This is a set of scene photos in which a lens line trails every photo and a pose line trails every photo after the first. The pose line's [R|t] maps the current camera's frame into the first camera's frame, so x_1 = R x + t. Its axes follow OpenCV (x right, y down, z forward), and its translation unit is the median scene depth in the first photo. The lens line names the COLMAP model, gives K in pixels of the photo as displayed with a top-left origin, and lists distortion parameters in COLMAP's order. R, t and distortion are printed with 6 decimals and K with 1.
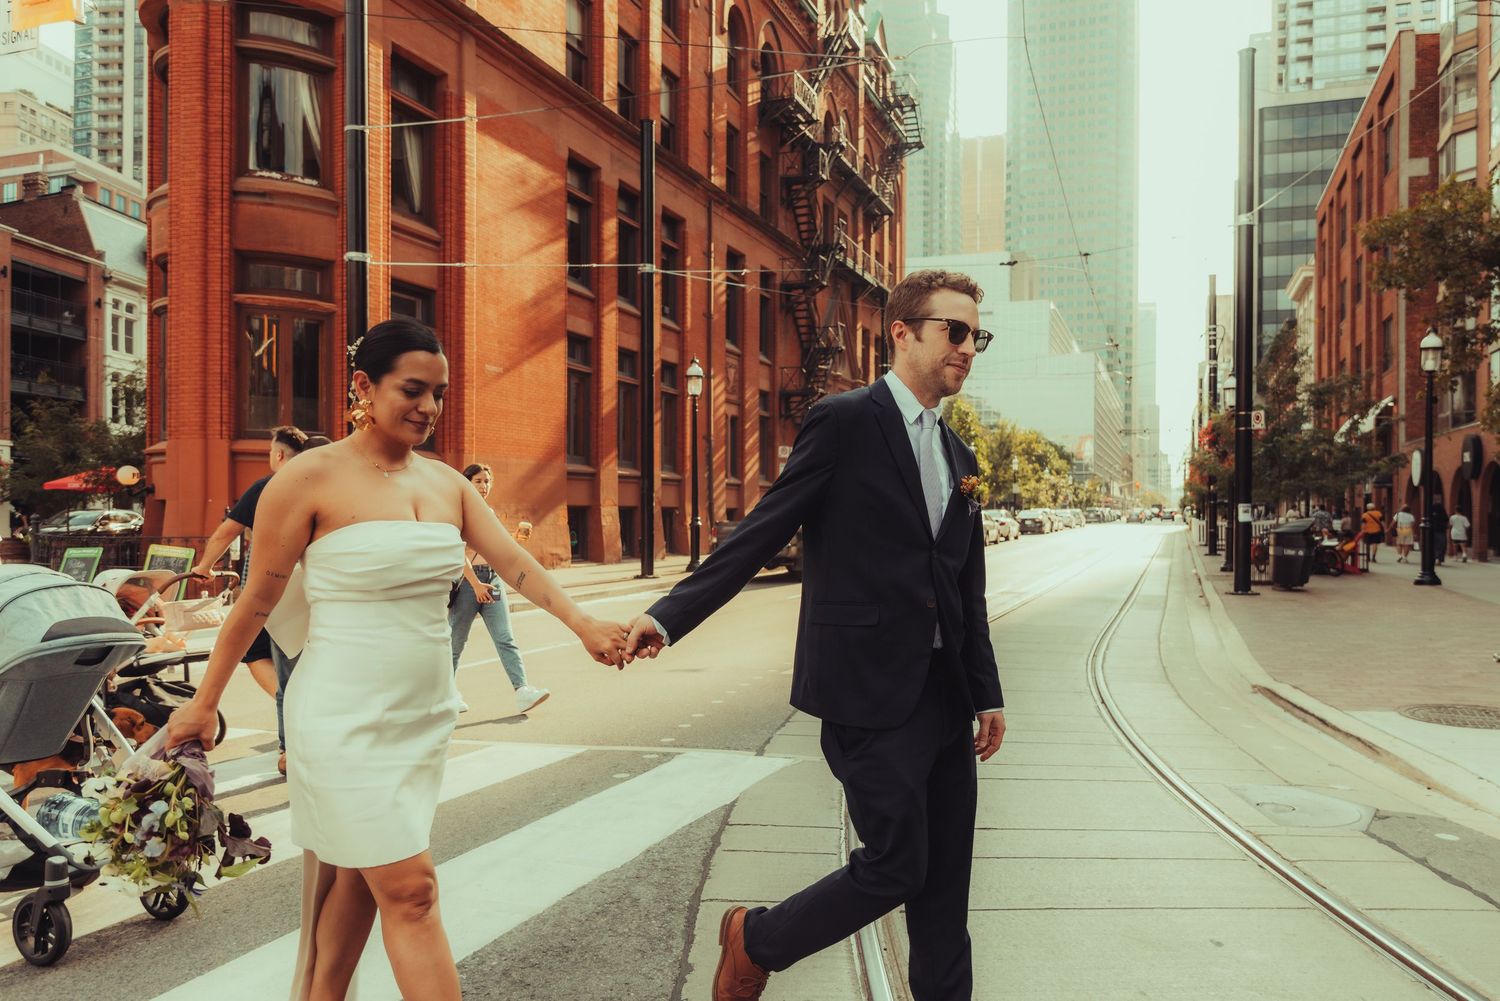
lens RADIAL K [[1022.9, 0, 755.4], [0, 1022.9, 515.8], [0, 0, 1]] dist [0.005011, -0.008199]
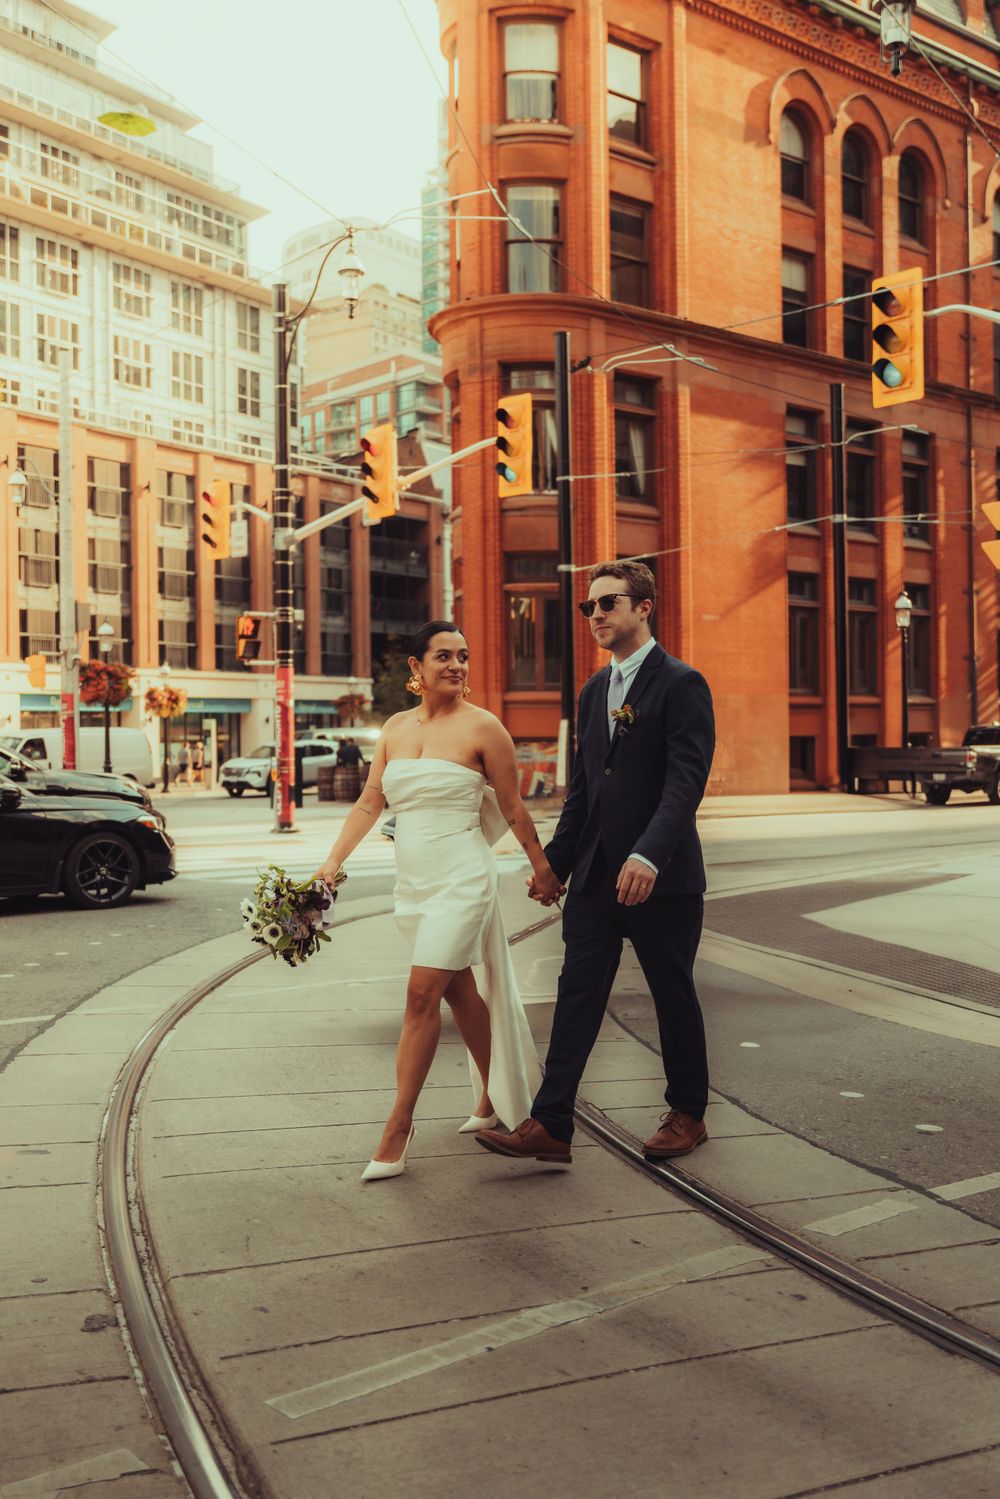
lens RADIAL K [[1523.2, 0, 500.7], [0, 1523.2, 748.3], [0, 0, 1]] dist [-0.006098, 0.000000]
pose [[0.854812, -0.010717, -0.518827, 0.378757], [0.015242, 0.999874, 0.004458, -0.006528], [0.518714, -0.011719, 0.854868, -0.519545]]
